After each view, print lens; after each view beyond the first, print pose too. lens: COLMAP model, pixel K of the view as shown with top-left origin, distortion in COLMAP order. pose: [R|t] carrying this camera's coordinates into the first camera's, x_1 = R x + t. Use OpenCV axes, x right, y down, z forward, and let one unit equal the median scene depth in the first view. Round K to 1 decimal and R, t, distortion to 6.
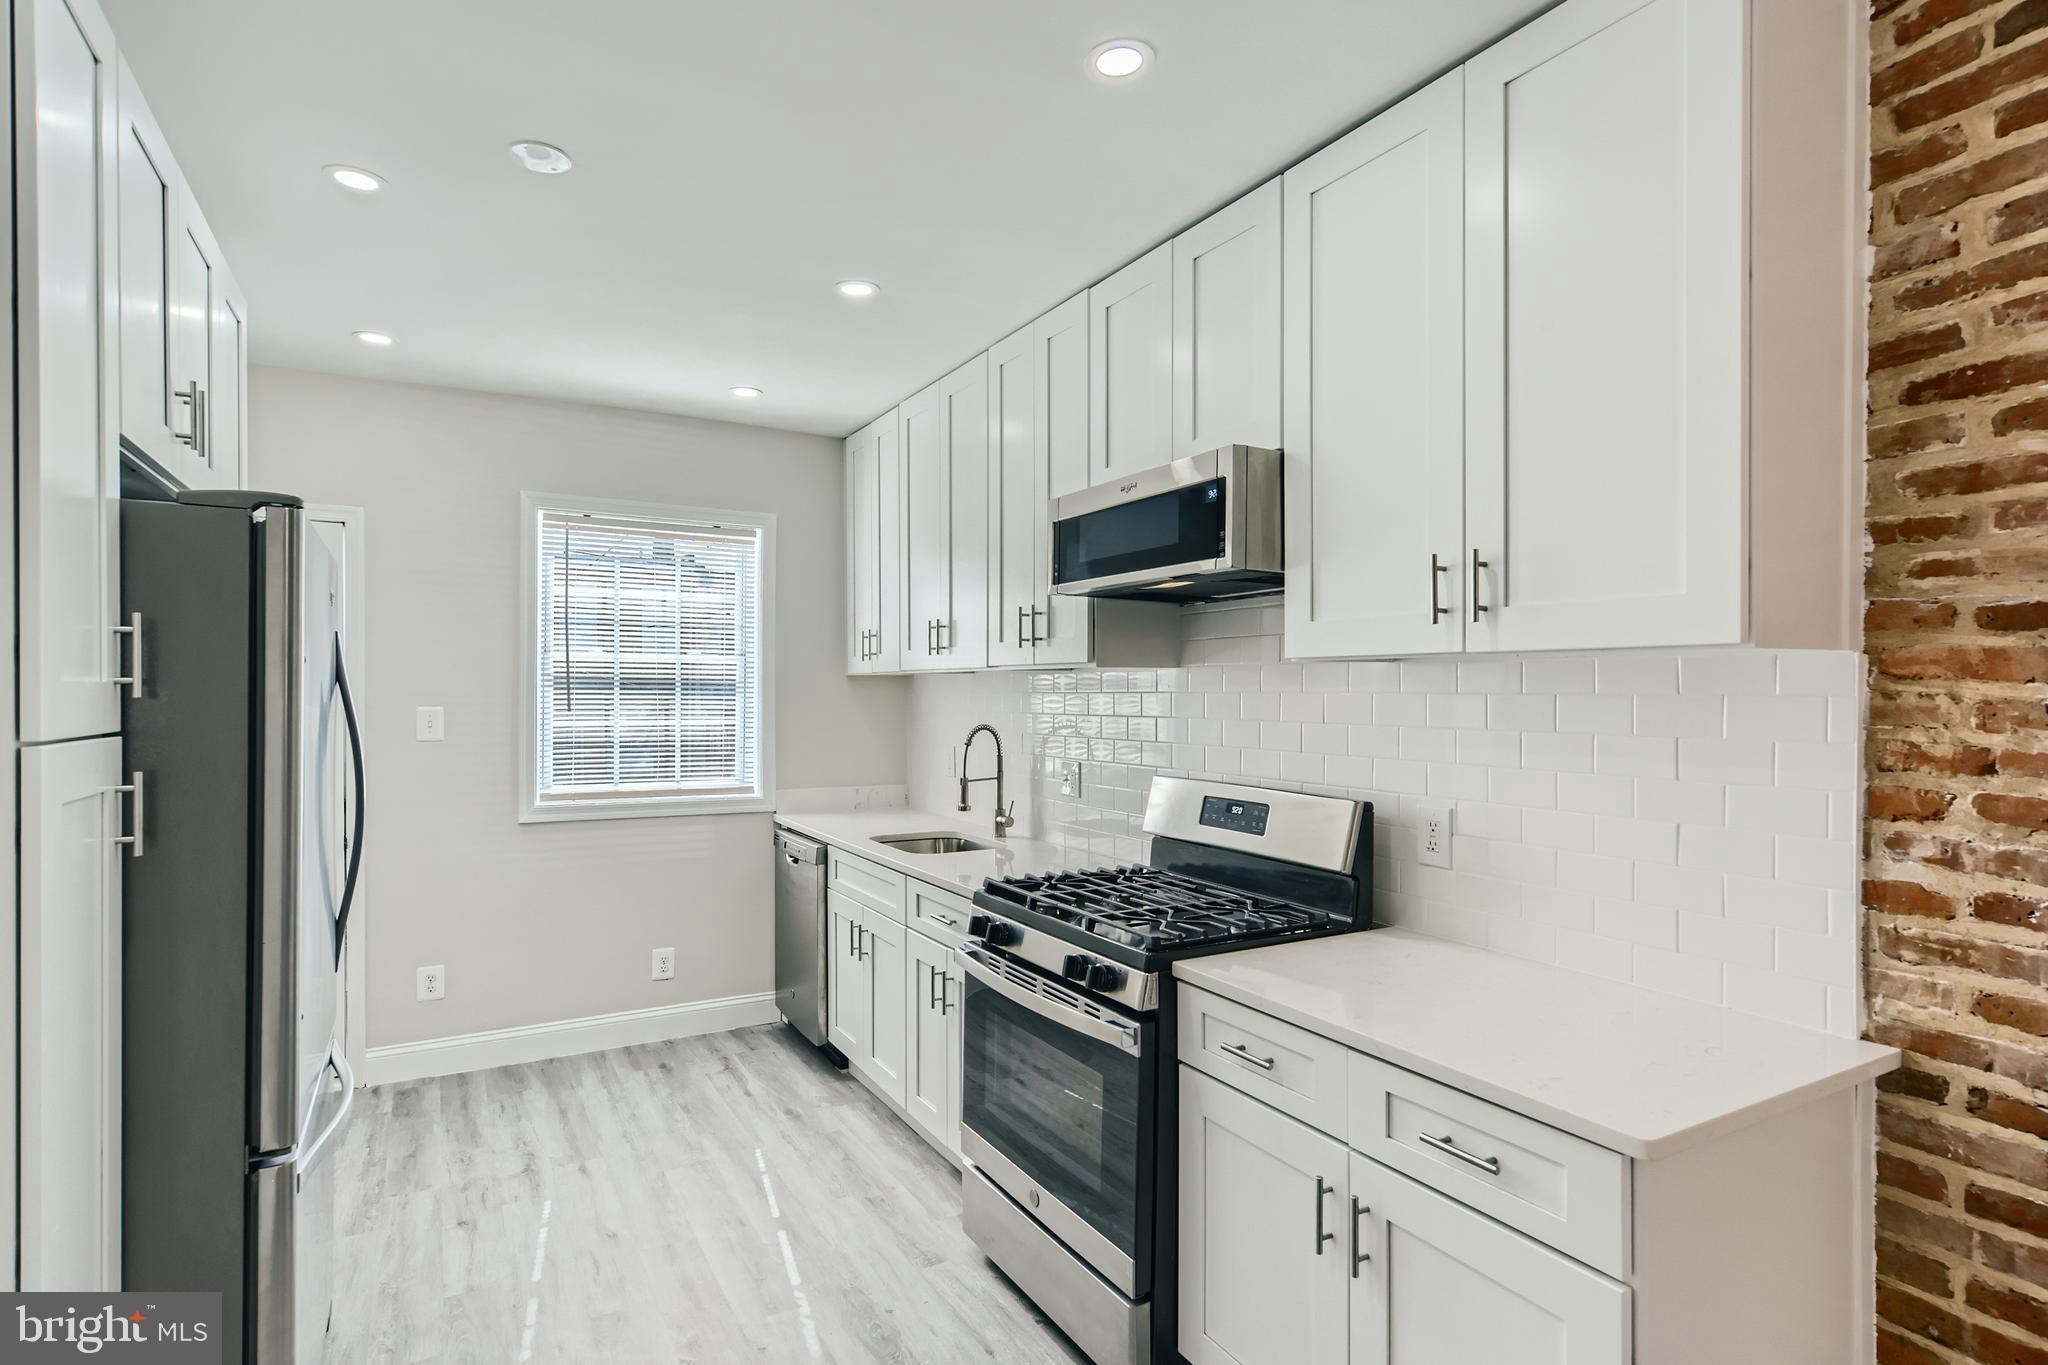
lens RADIAL K [[1050.6, 0, 1022.7], [0, 1050.6, 694.8], [0, 0, 1]] dist [0.003320, 0.002018]
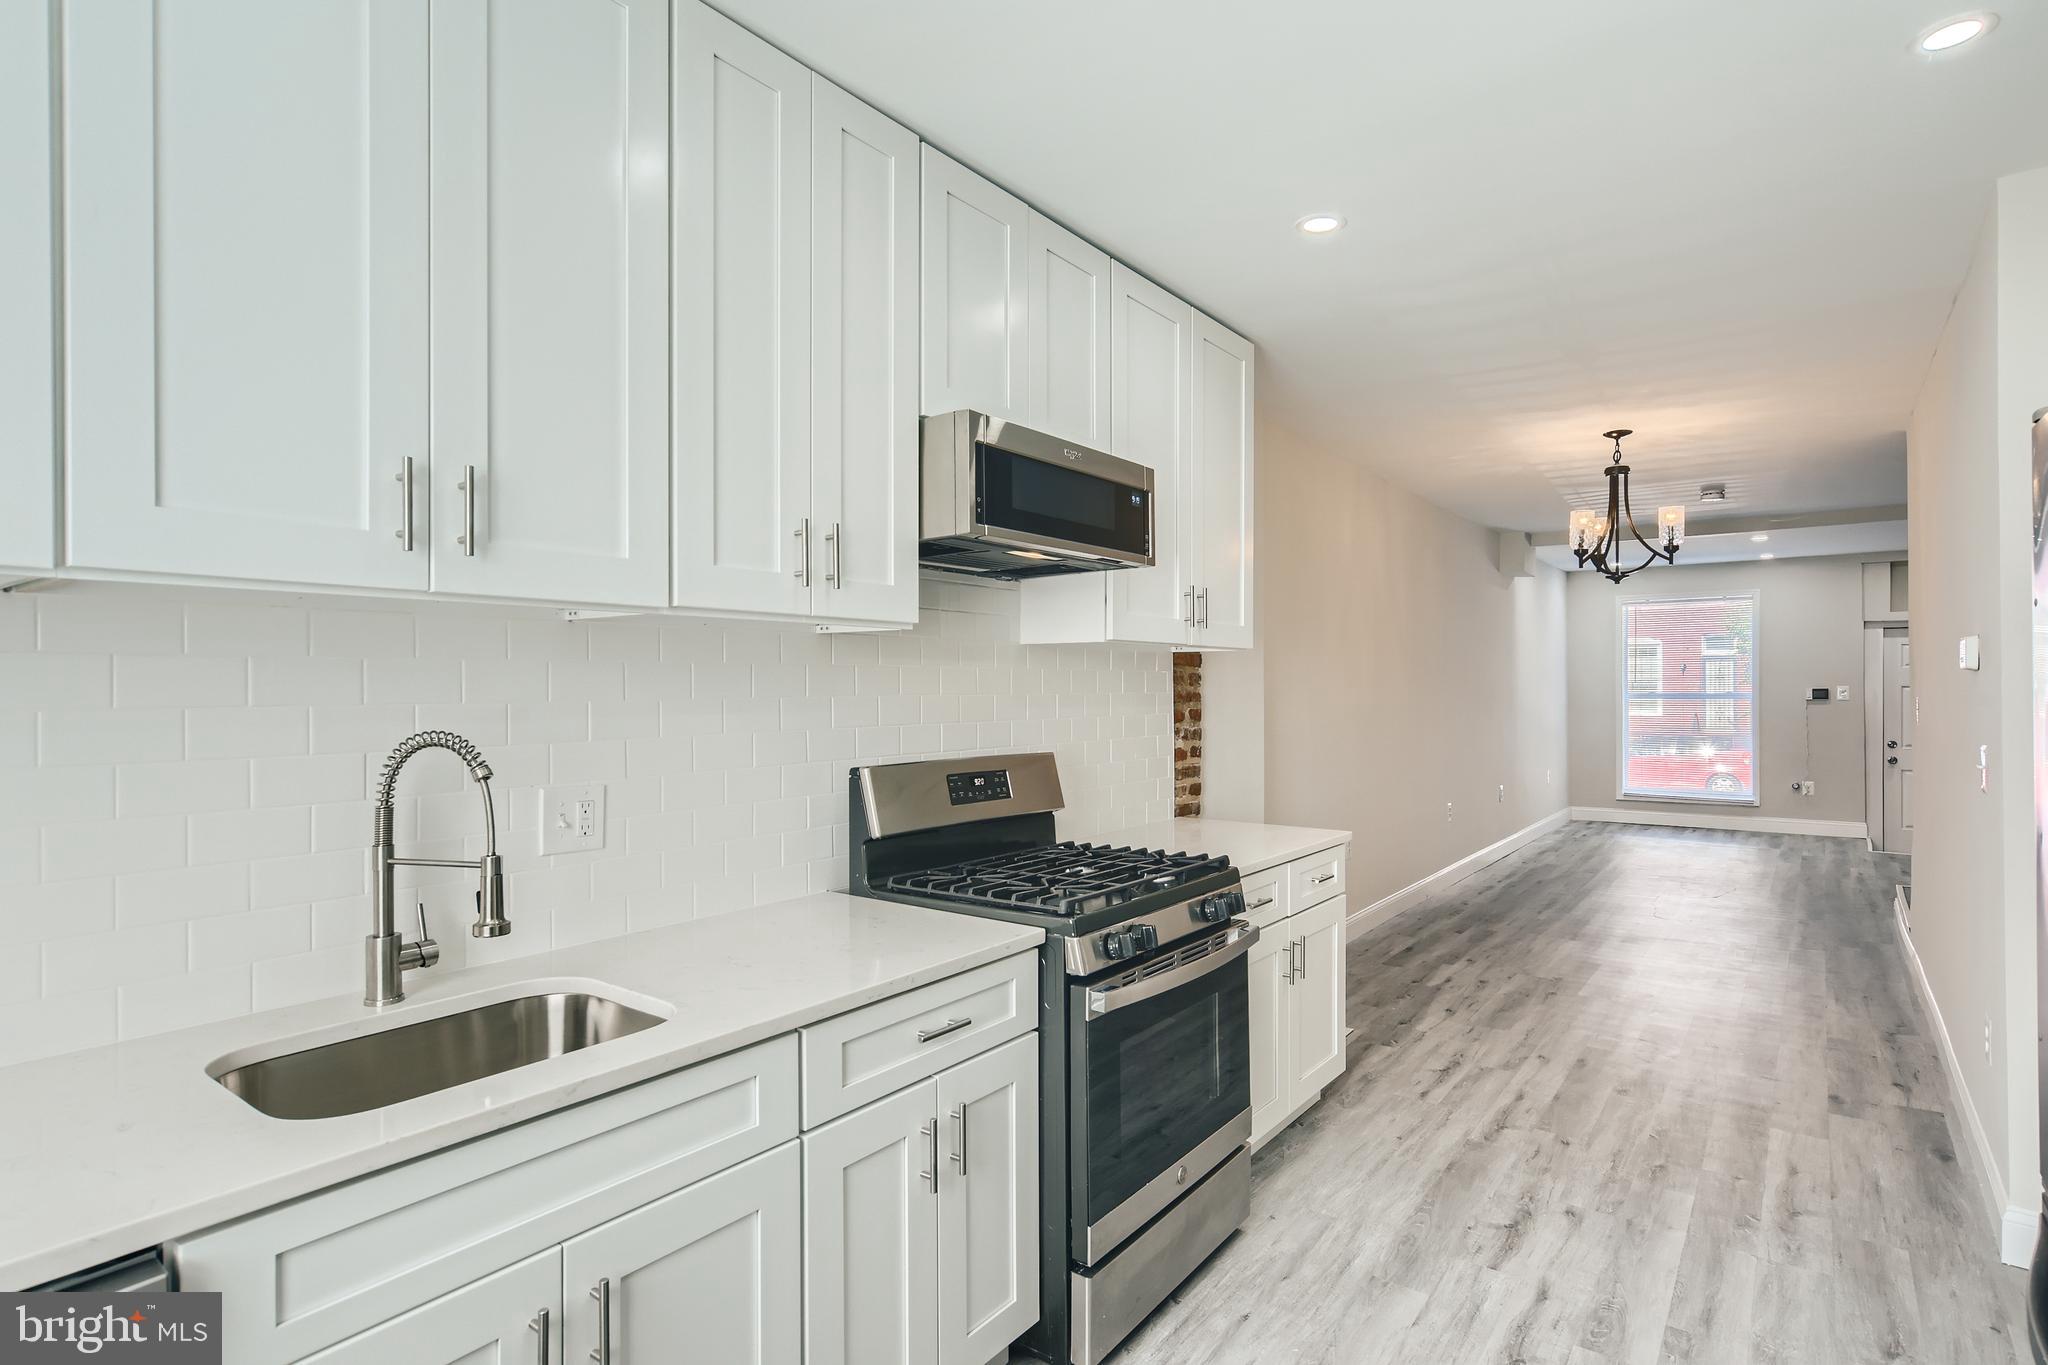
lens RADIAL K [[1050.6, 0, 1022.7], [0, 1050.6, 694.8], [0, 0, 1]] dist [0.003320, 0.002018]
pose [[-0.406539, -0.004829, 0.913621, -0.812298], [0.008734, 0.999920, 0.009172, 0.018437], [-0.913592, 0.011708, -0.406464, 1.507526]]
